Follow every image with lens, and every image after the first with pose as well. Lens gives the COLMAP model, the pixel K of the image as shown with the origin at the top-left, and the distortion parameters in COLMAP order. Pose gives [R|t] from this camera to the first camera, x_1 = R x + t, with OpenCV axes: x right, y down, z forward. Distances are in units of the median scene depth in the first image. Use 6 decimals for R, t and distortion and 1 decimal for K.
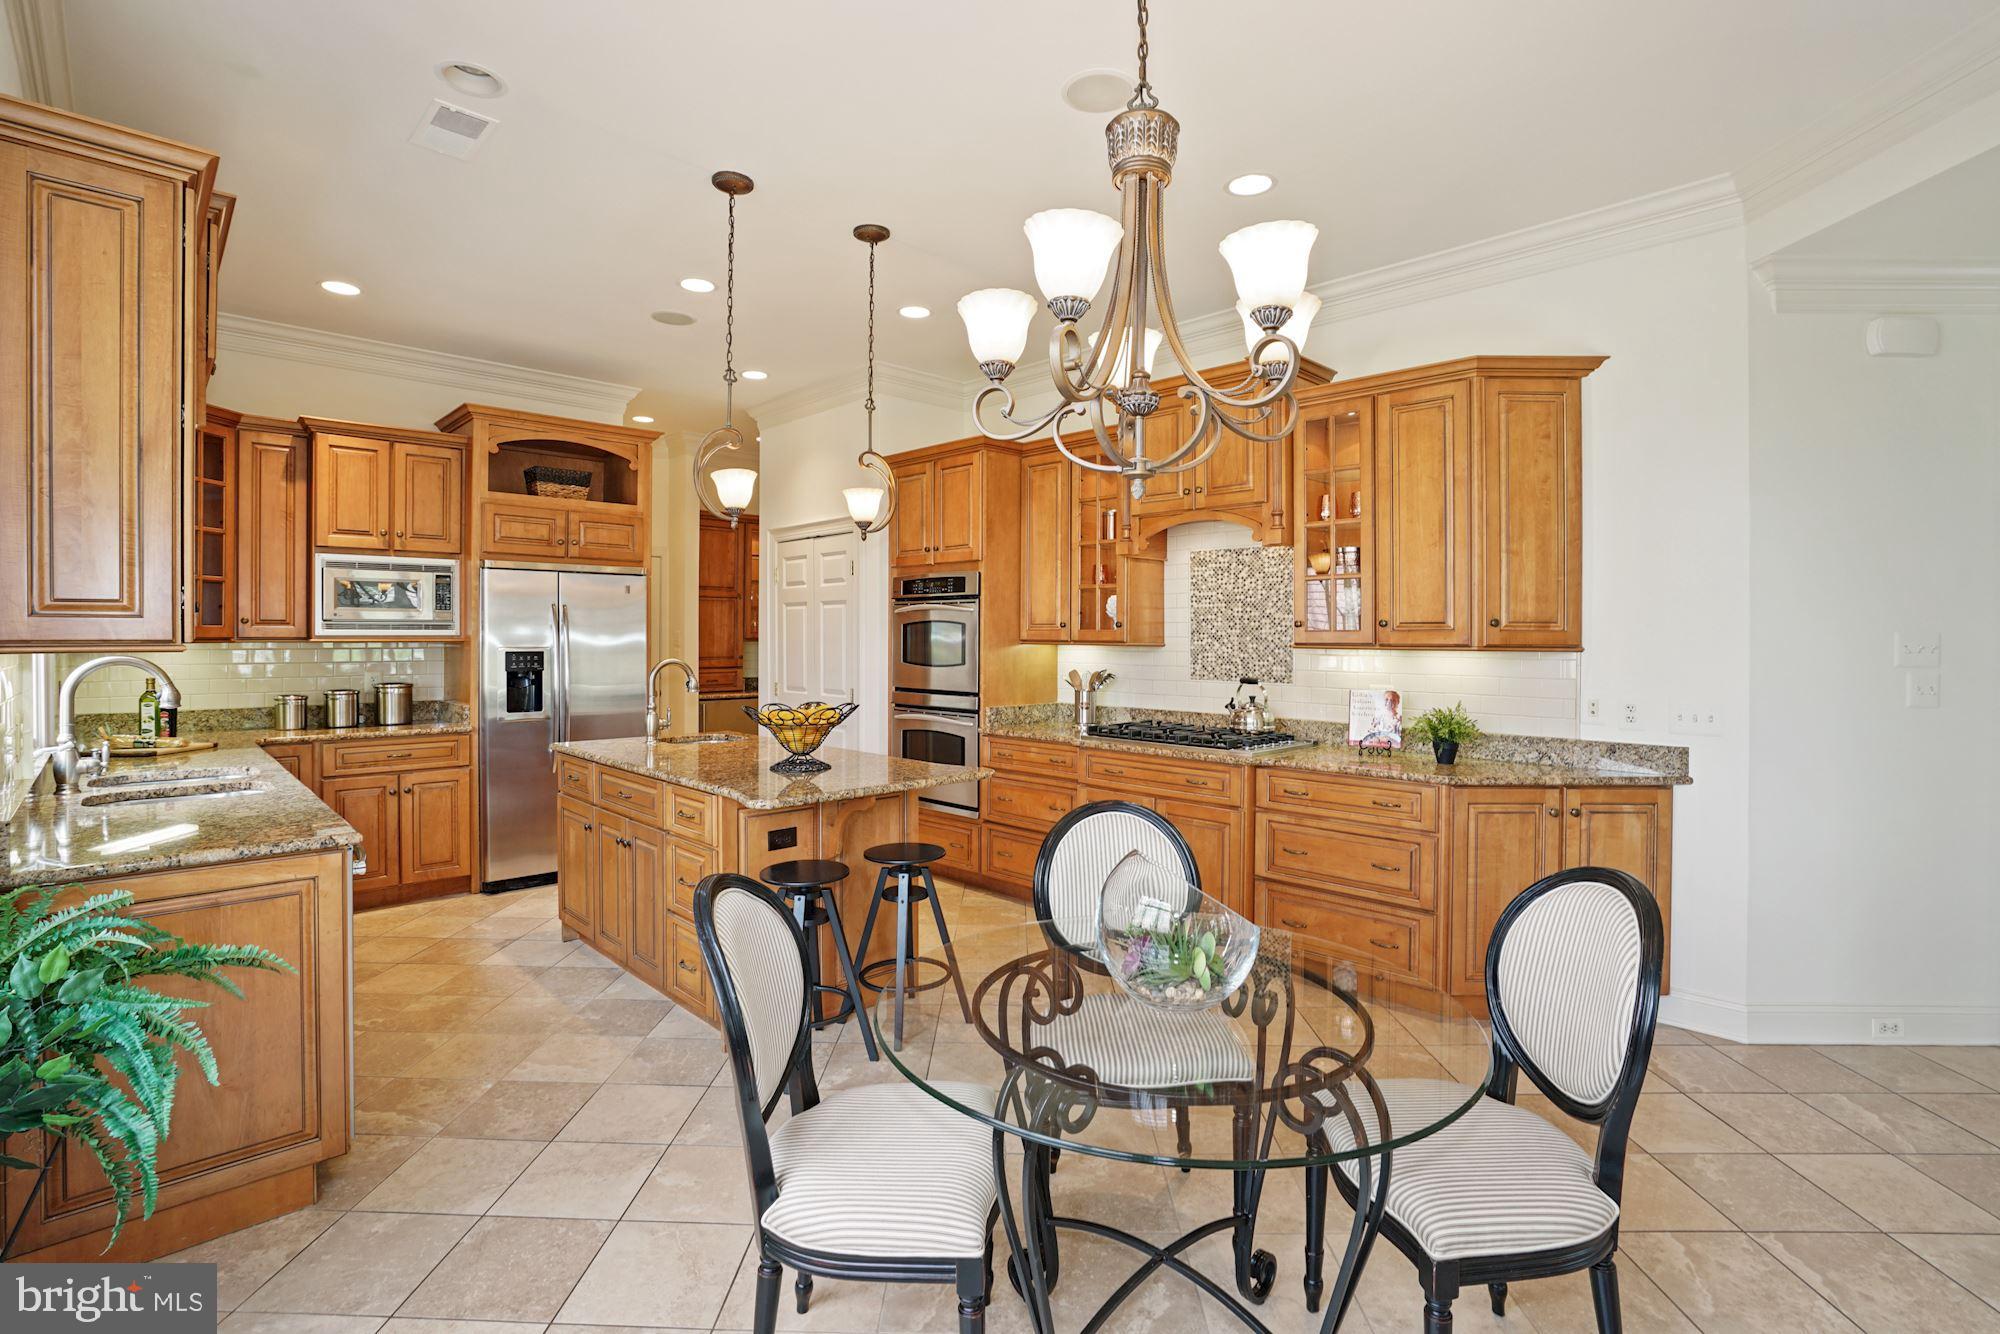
lens RADIAL K [[924.9, 0, 1008.2], [0, 924.9, 647.2], [0, 0, 1]] dist [-0.031127, 0.007257]
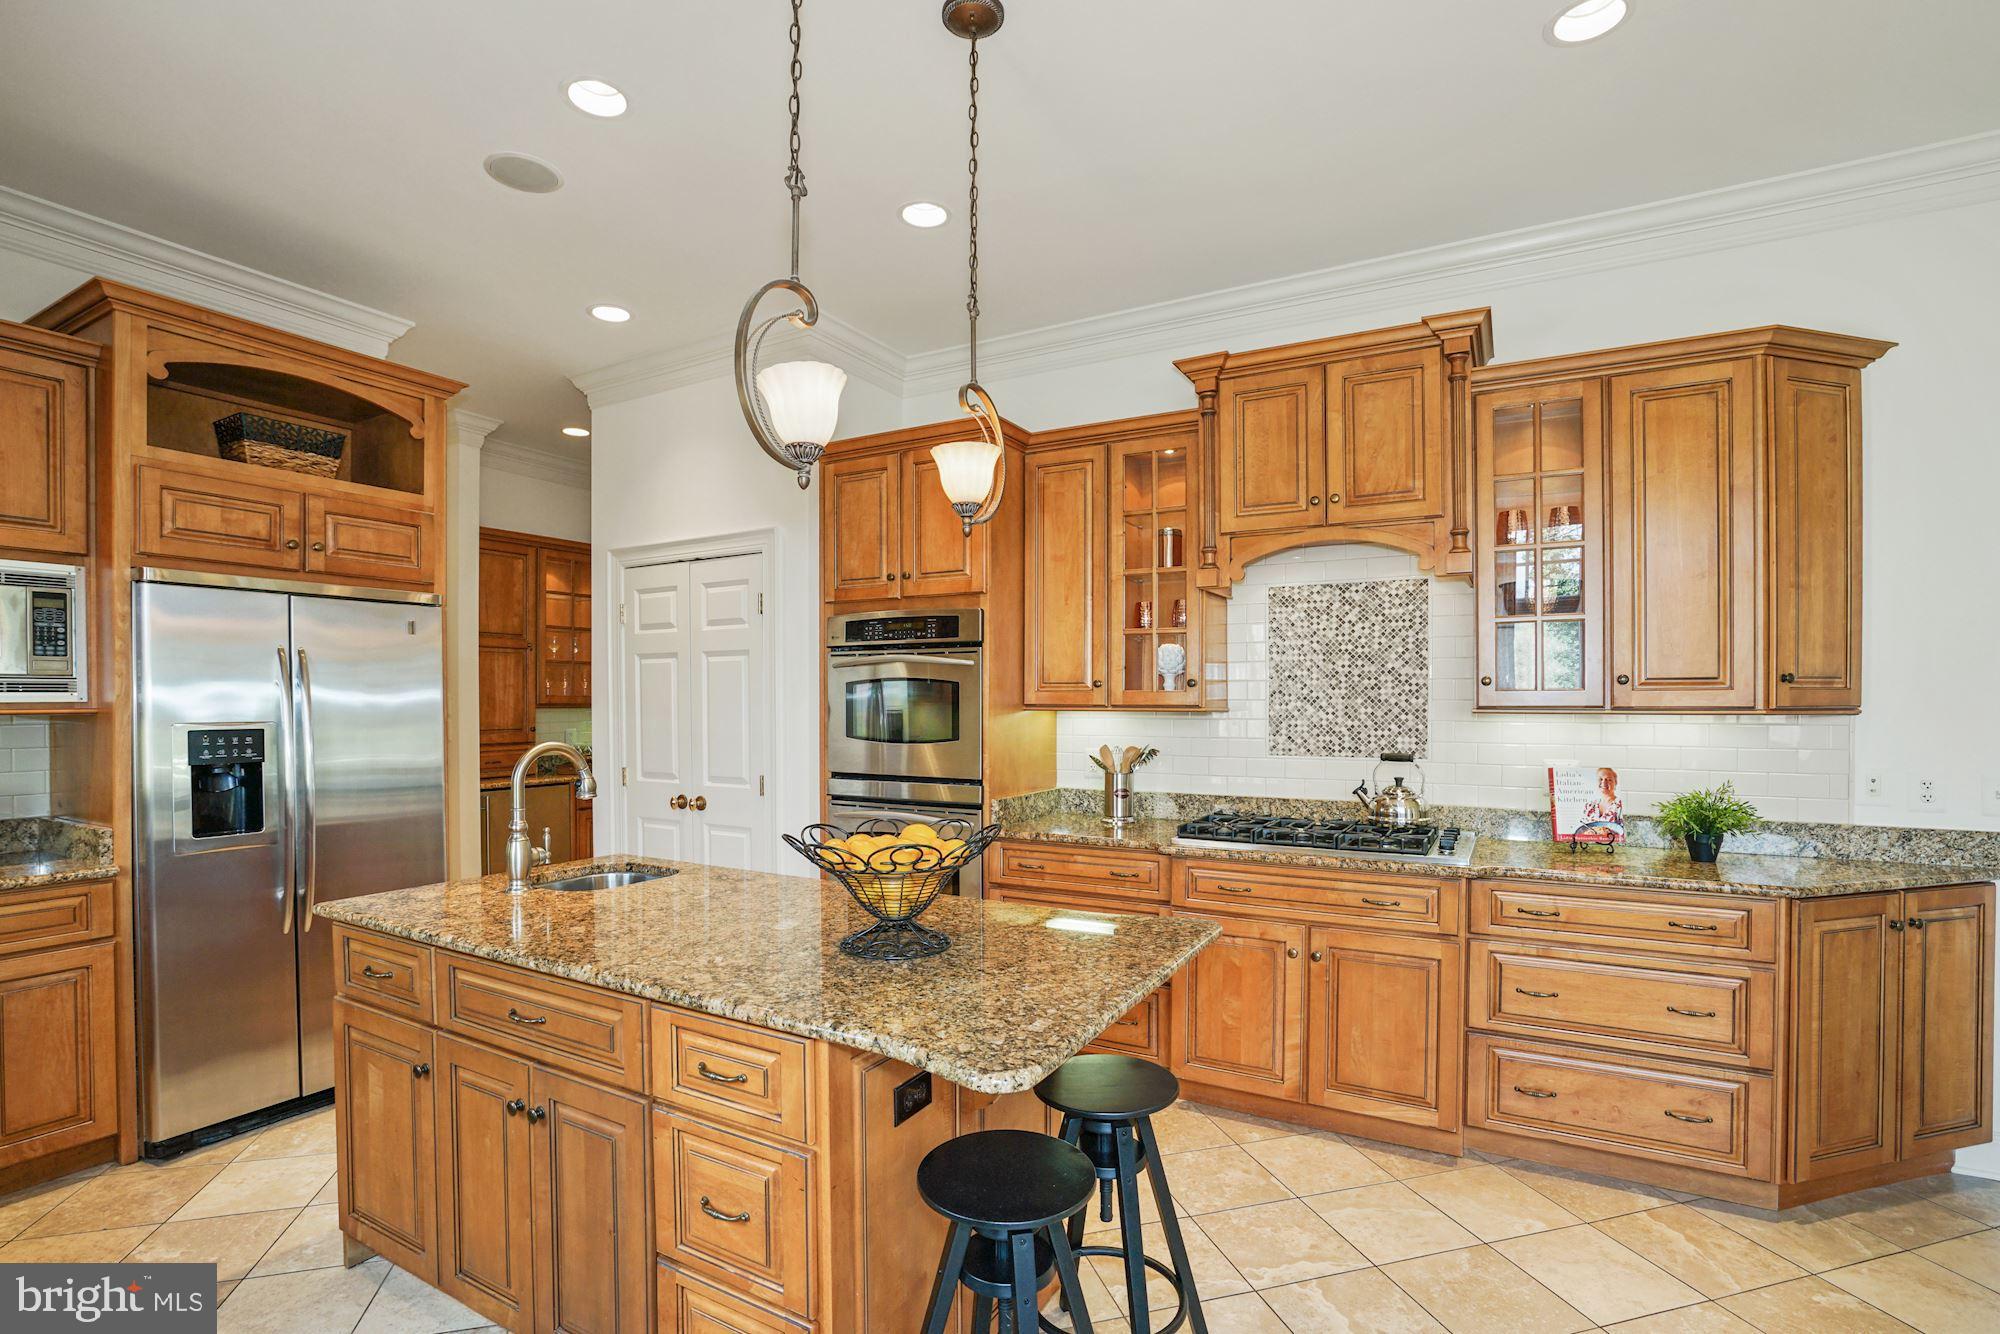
lens RADIAL K [[924.9, 0, 1004.1], [0, 924.9, 713.8], [0, 0, 1]] dist [-0.031127, 0.007257]
pose [[0.960592, -0.009248, 0.277808, -0.224600], [0.008412, 0.999956, 0.004200, -0.003850], [-0.277835, -0.001697, 0.960627, 0.330310]]
